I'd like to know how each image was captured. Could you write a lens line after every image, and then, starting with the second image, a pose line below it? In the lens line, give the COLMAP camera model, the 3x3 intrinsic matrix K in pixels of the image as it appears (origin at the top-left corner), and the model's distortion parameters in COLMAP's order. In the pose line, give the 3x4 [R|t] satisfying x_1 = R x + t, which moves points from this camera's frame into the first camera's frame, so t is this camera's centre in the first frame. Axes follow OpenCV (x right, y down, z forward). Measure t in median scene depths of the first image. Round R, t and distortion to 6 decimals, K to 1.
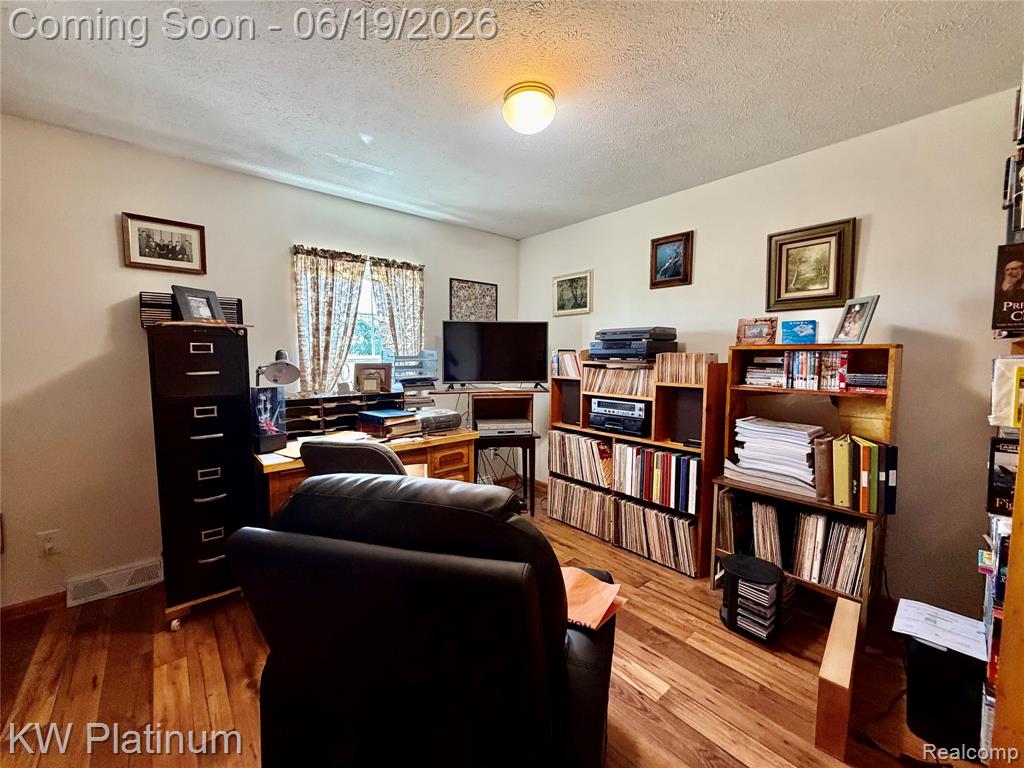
lens RADIAL K [[408.8, 0, 504.8], [0, 408.8, 380.7], [0, 0, 1]] dist [0.000613, 0.000163]
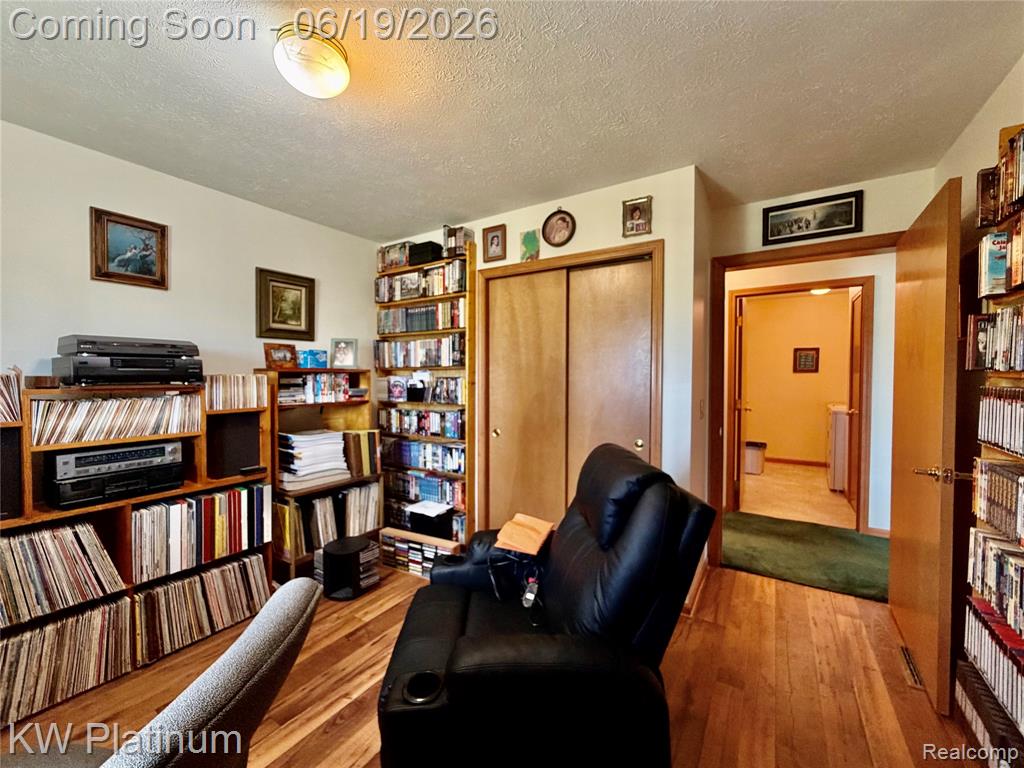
lens RADIAL K [[408.8, 0, 504.5], [0, 408.8, 383.0], [0, 0, 1]] dist [0.000613, 0.000163]
pose [[-0.278056, -0.019705, 0.960363, -0.636895], [0.063412, 0.997232, 0.038821, -0.050647], [-0.958469, 0.071693, -0.276037, 0.733400]]
